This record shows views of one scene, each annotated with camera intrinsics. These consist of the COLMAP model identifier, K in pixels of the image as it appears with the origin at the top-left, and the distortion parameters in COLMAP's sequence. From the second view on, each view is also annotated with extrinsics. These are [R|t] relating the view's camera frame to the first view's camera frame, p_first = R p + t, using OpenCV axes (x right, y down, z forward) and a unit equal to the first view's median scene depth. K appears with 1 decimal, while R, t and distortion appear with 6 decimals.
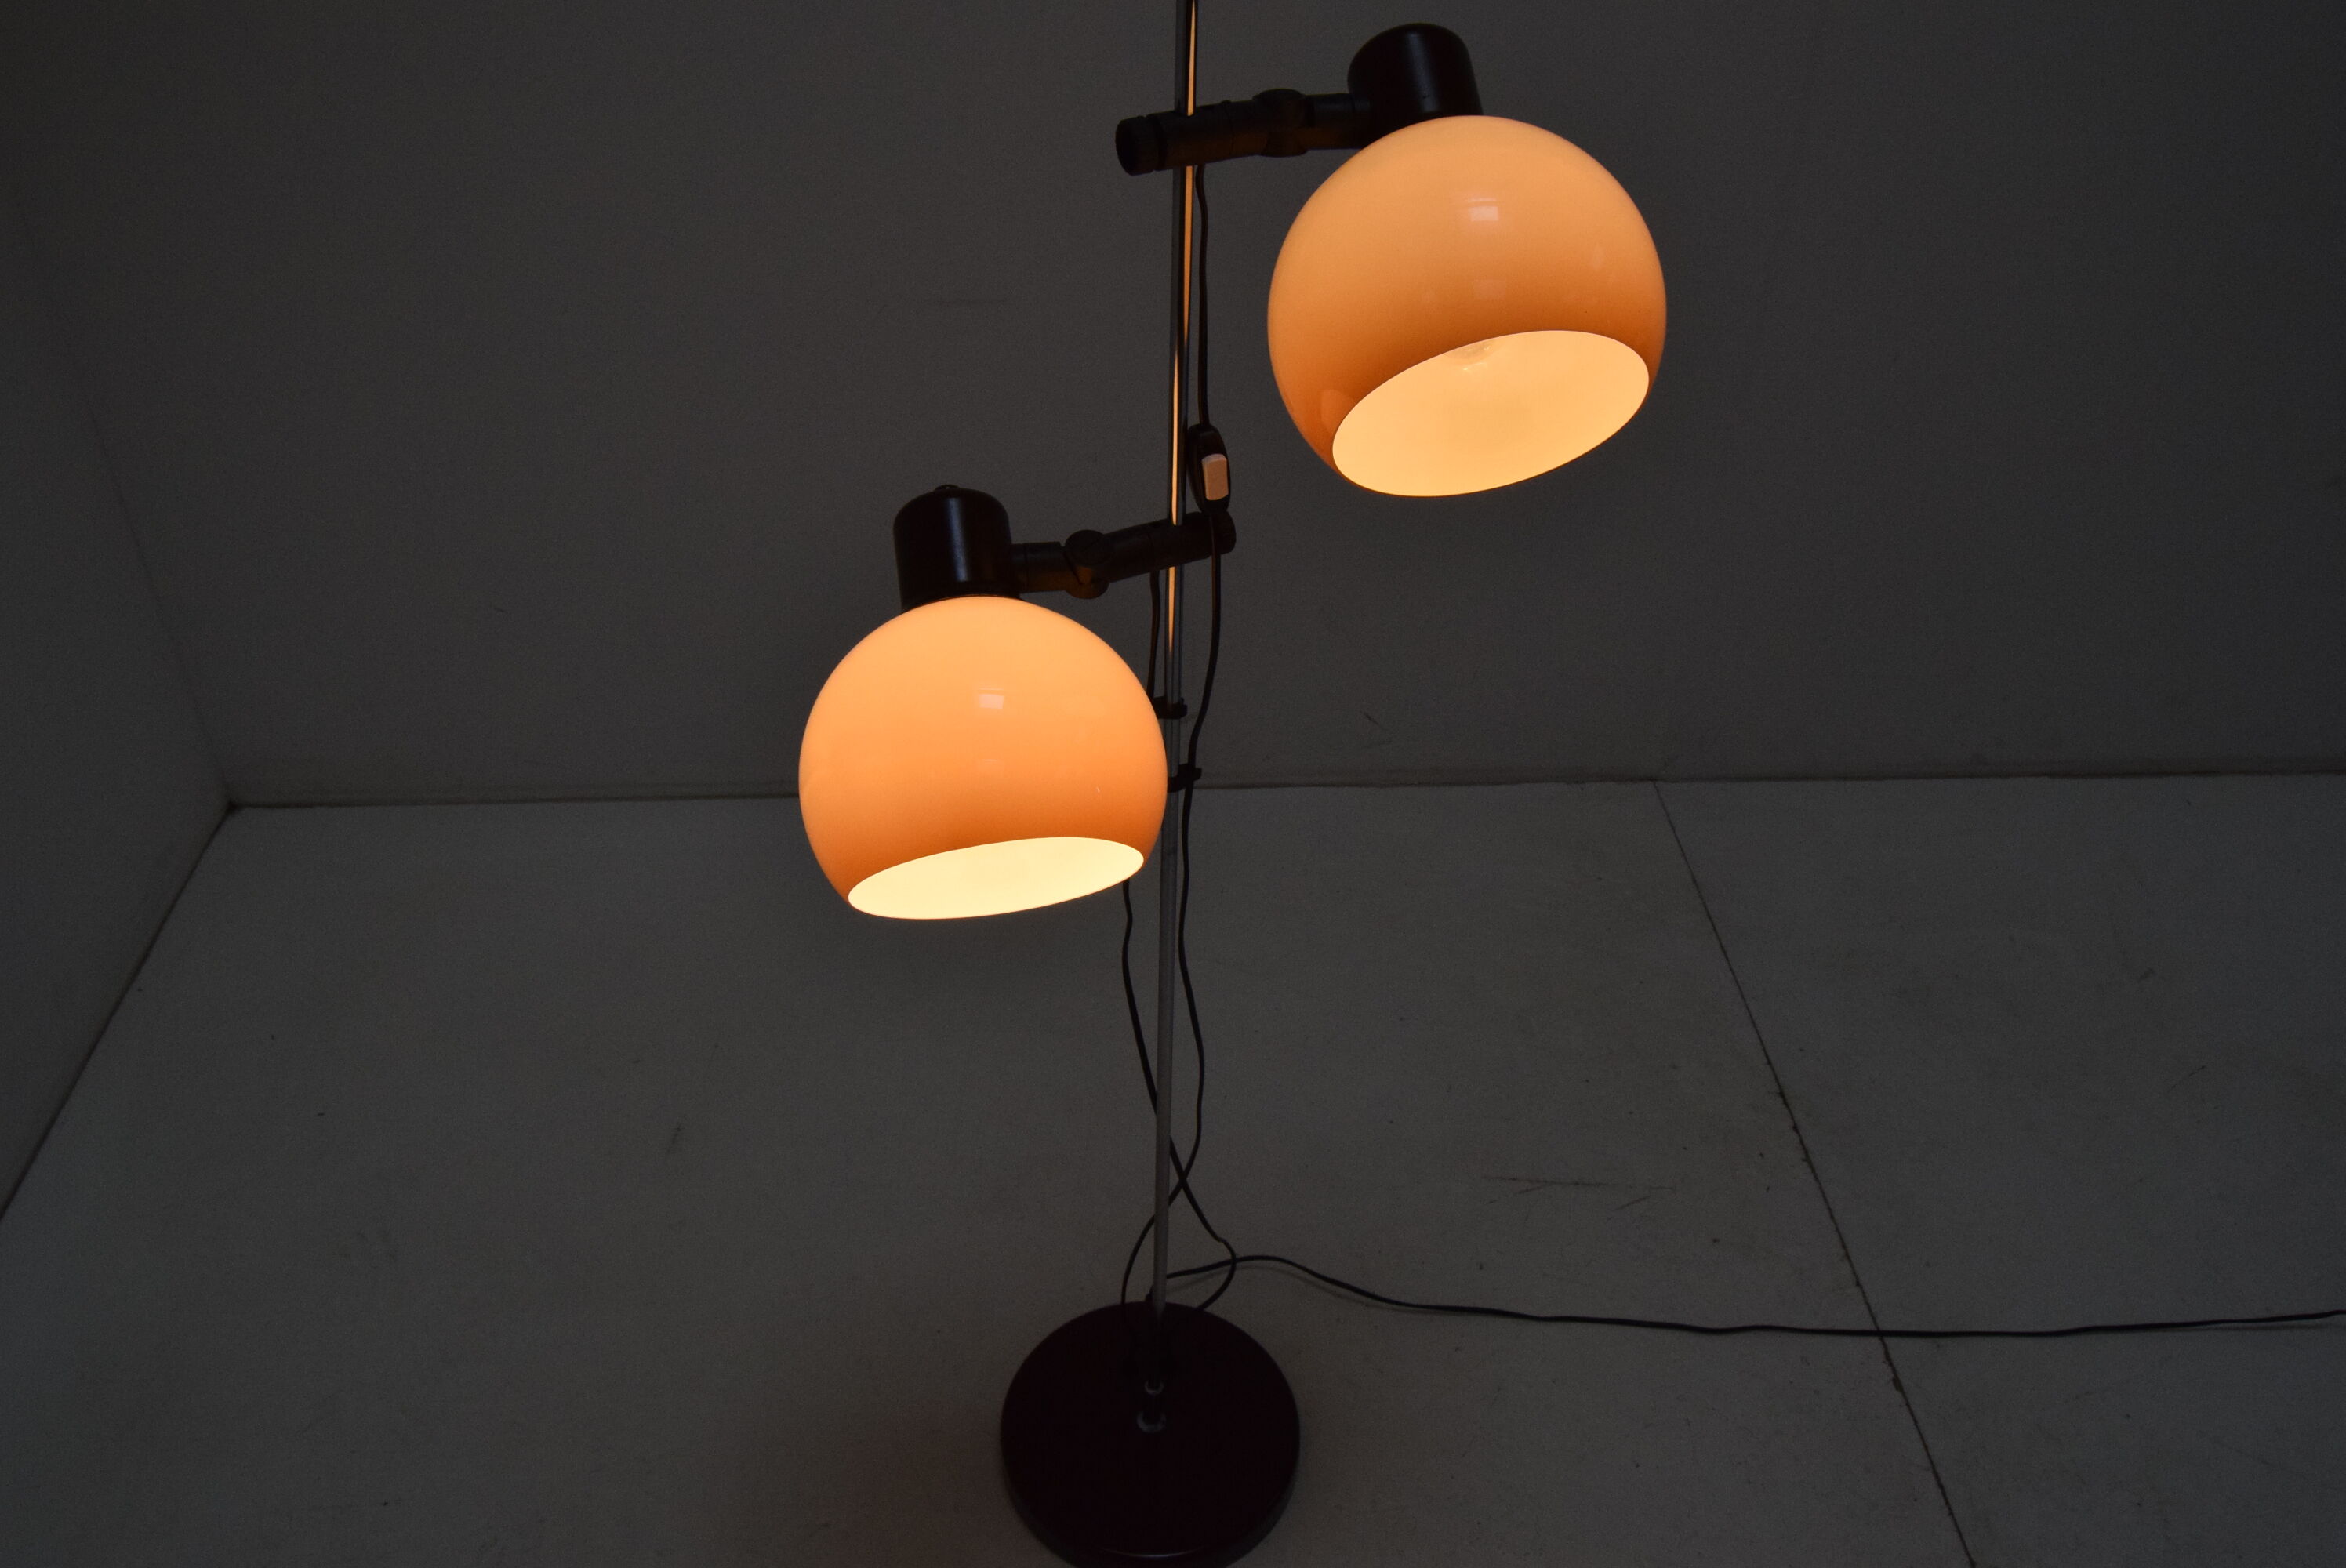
lens RADIAL K [[1848.3, 0, 1173.0], [0, 1848.3, 784.0], [0, 0, 1]] dist [-0.068300, -0.001606]
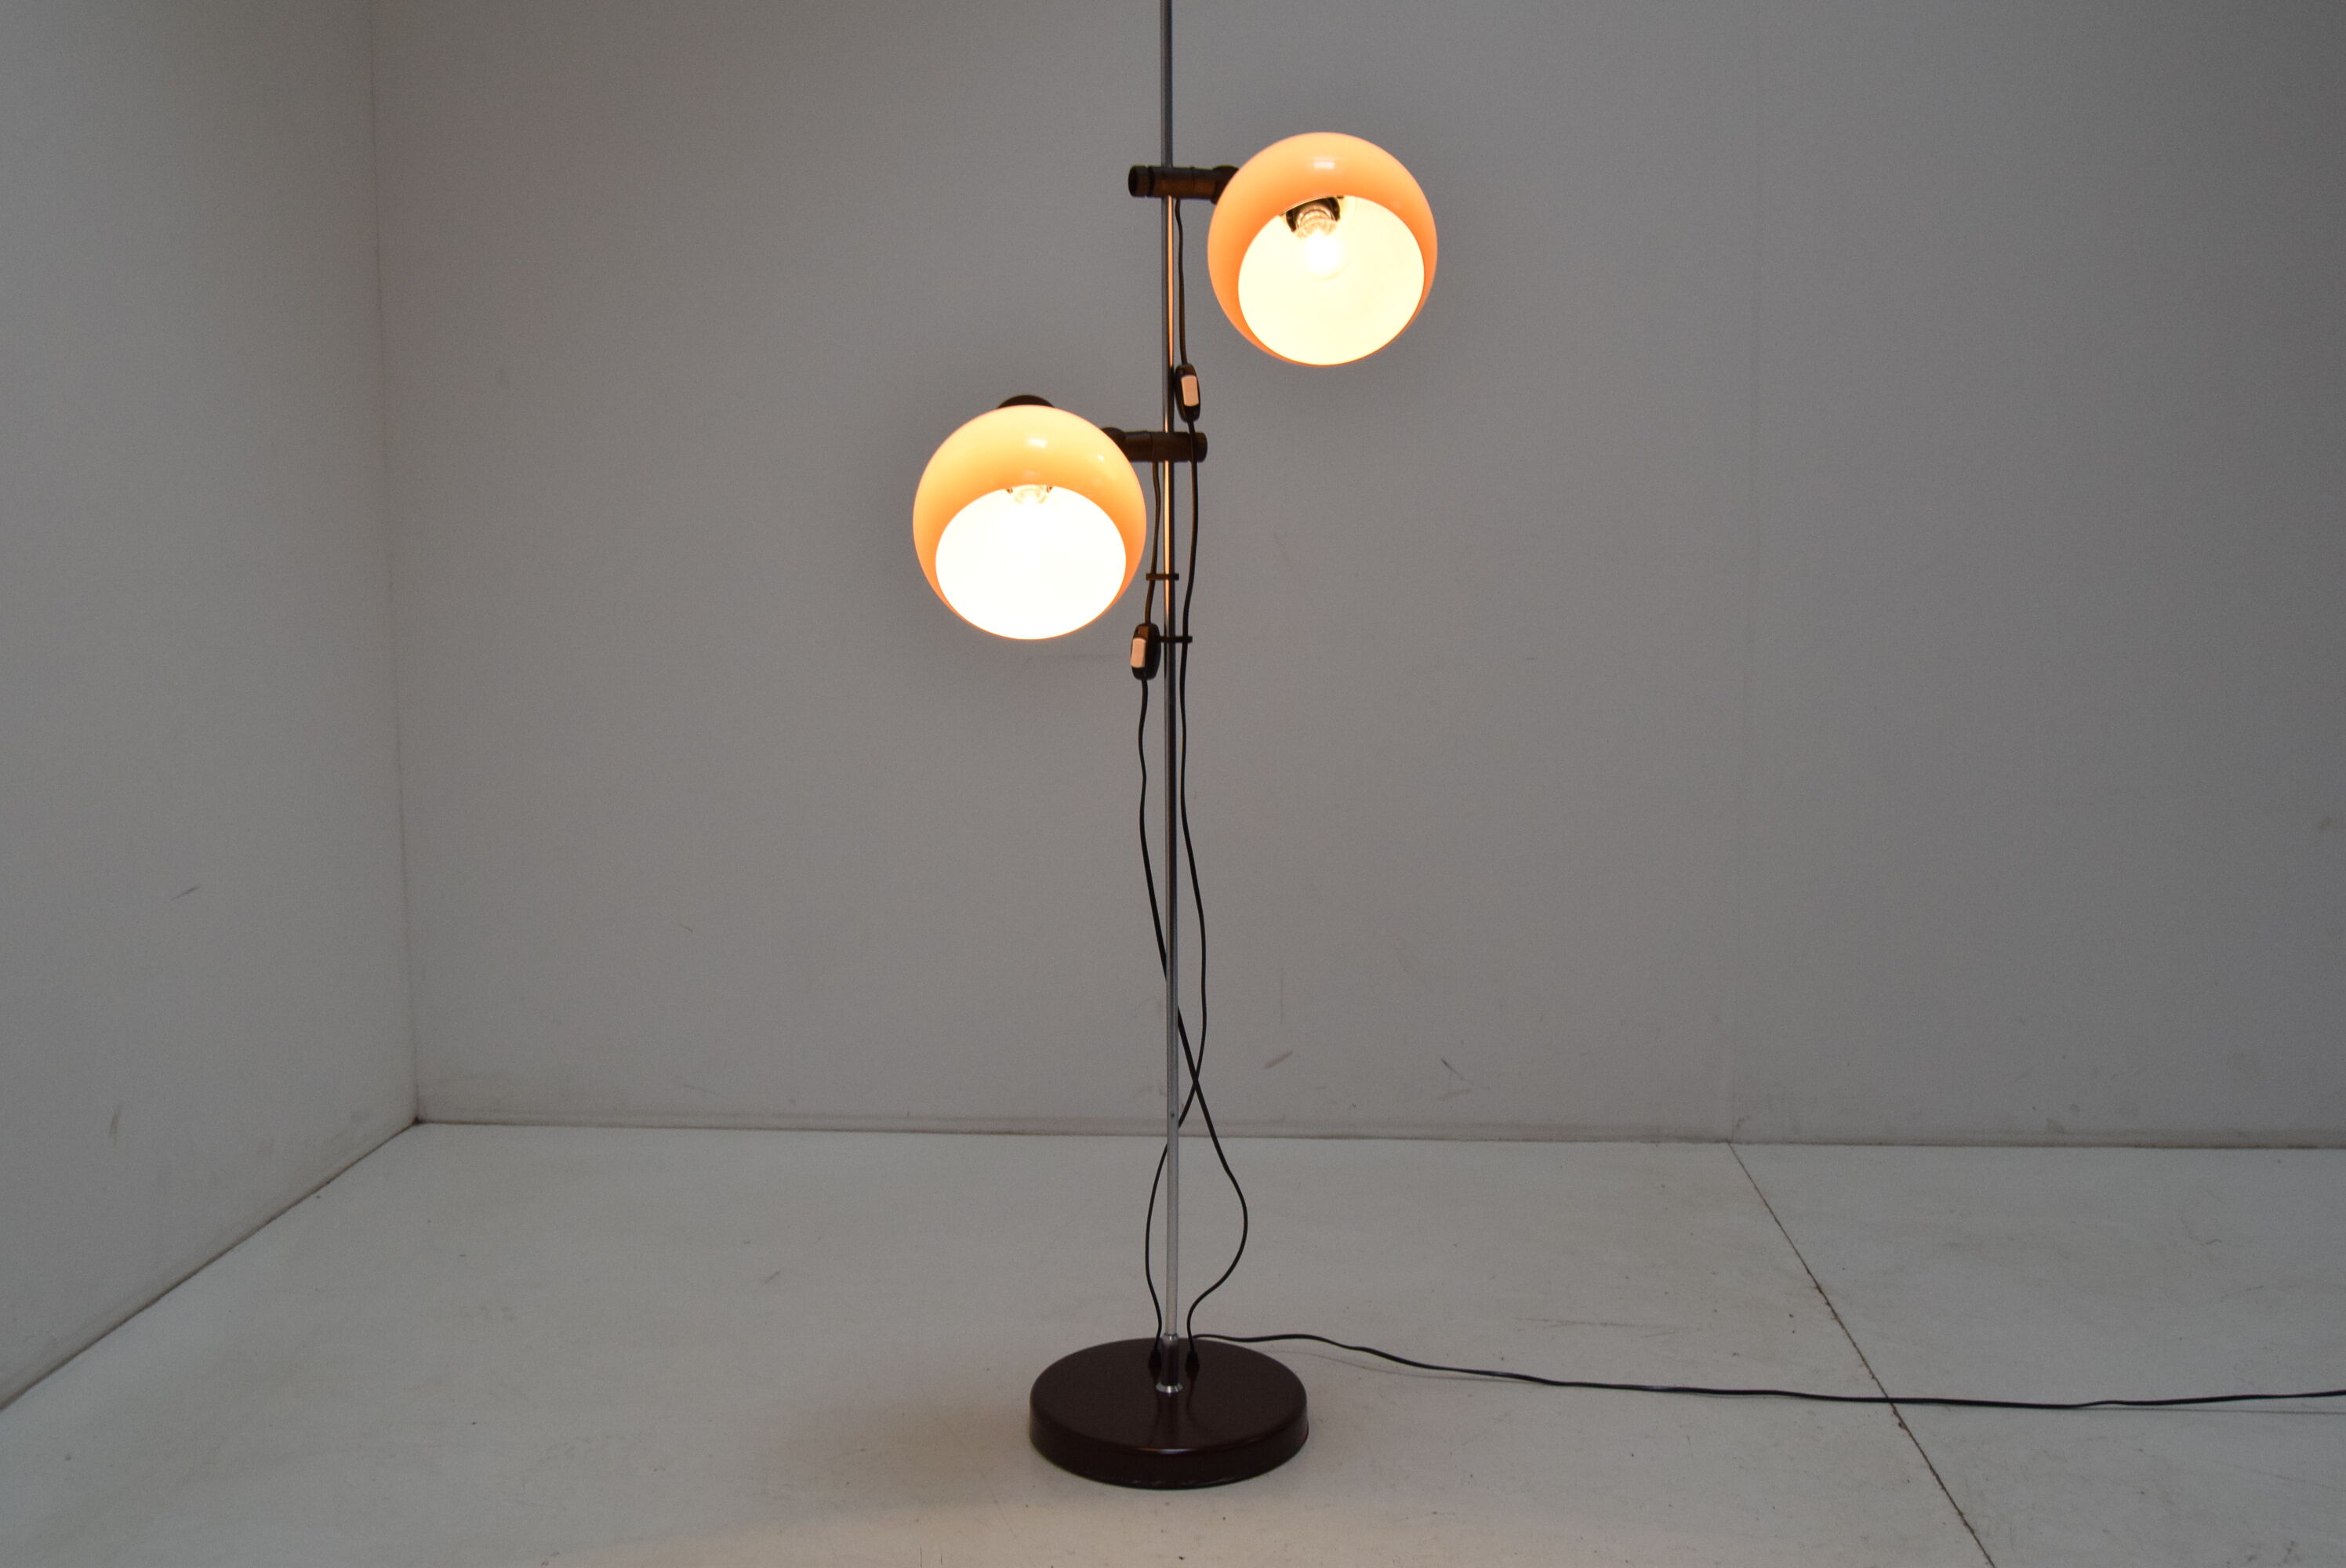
lens RADIAL K [[2188.0, 0, 1173.0], [0, 2188.0, 784.0], [0, 0, 1]] dist [-0.048235, -0.001726]
pose [[0.992730, -0.006648, -0.120179, 0.160111], [-0.055191, 0.862174, -0.503597, 0.745796], [0.106963, 0.506569, 0.855539, -0.305396]]
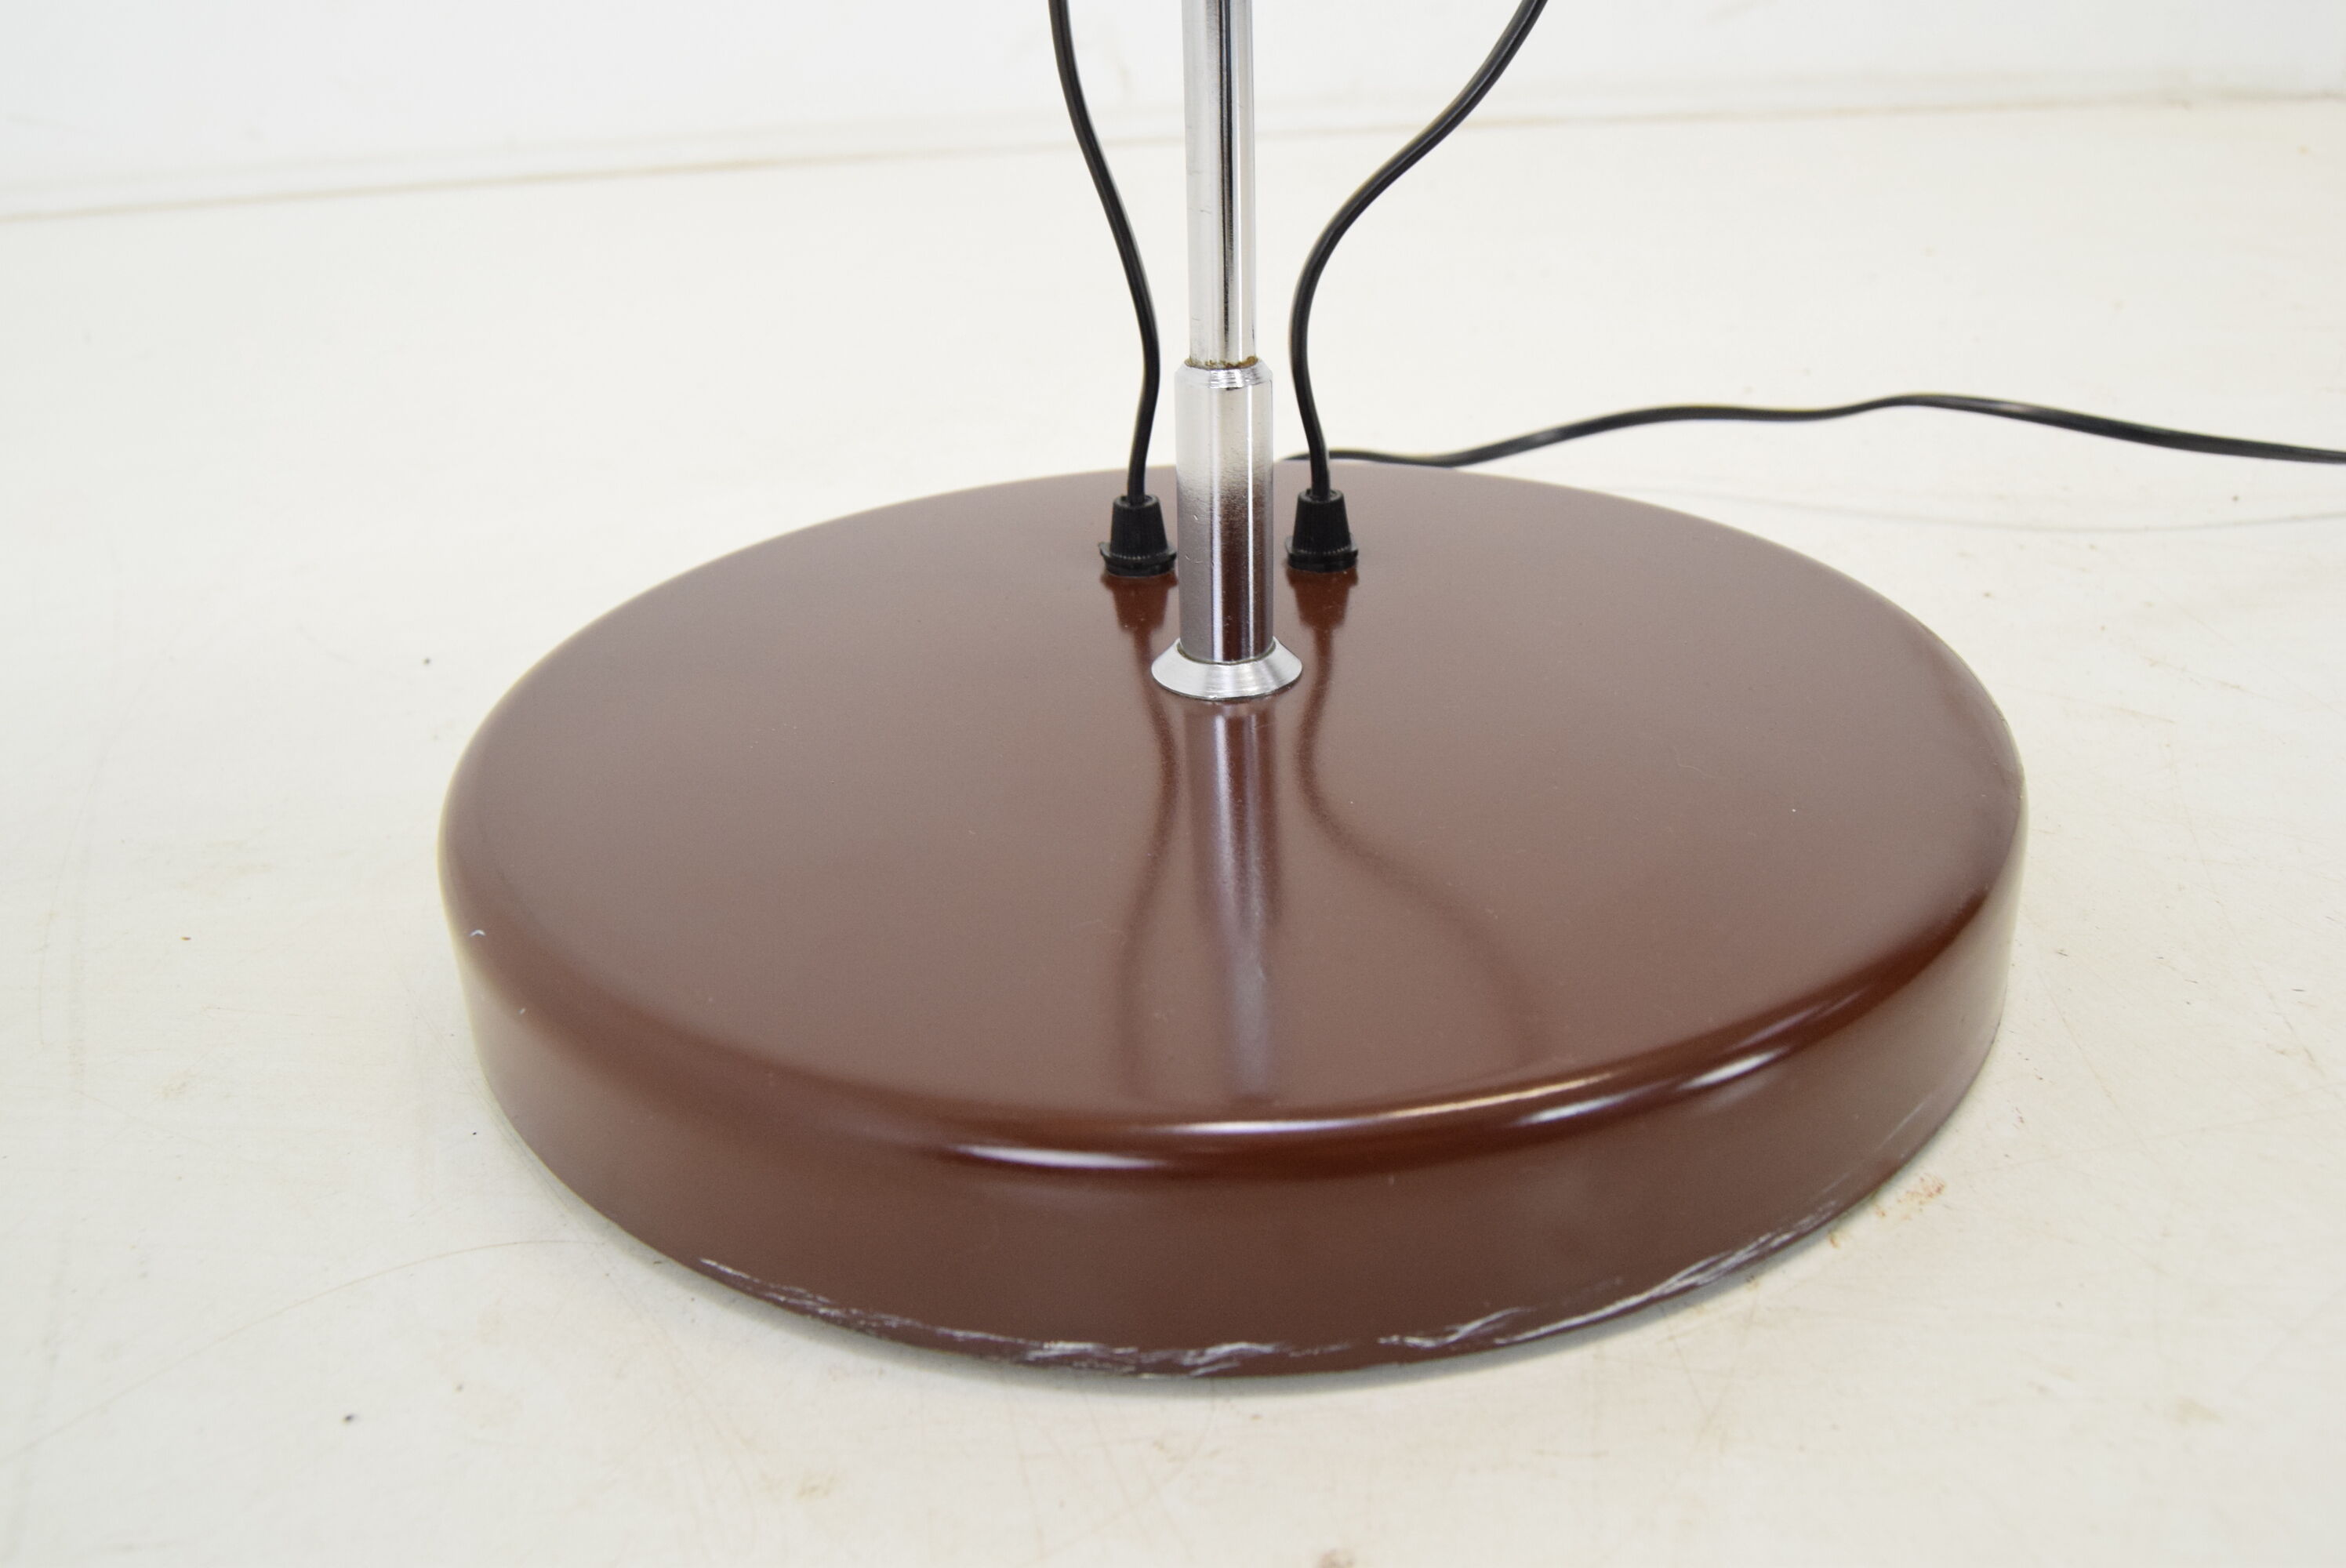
lens RADIAL K [[2056.2, 0, 1173.0], [0, 2056.2, 784.0], [0, 0, 1]] dist [-0.063343, 0.019087]
pose [[0.995756, -0.035327, -0.084983, 0.003616], [0.016098, 0.976017, -0.217100, 0.446430], [0.090615, 0.214811, 0.972443, 0.832739]]
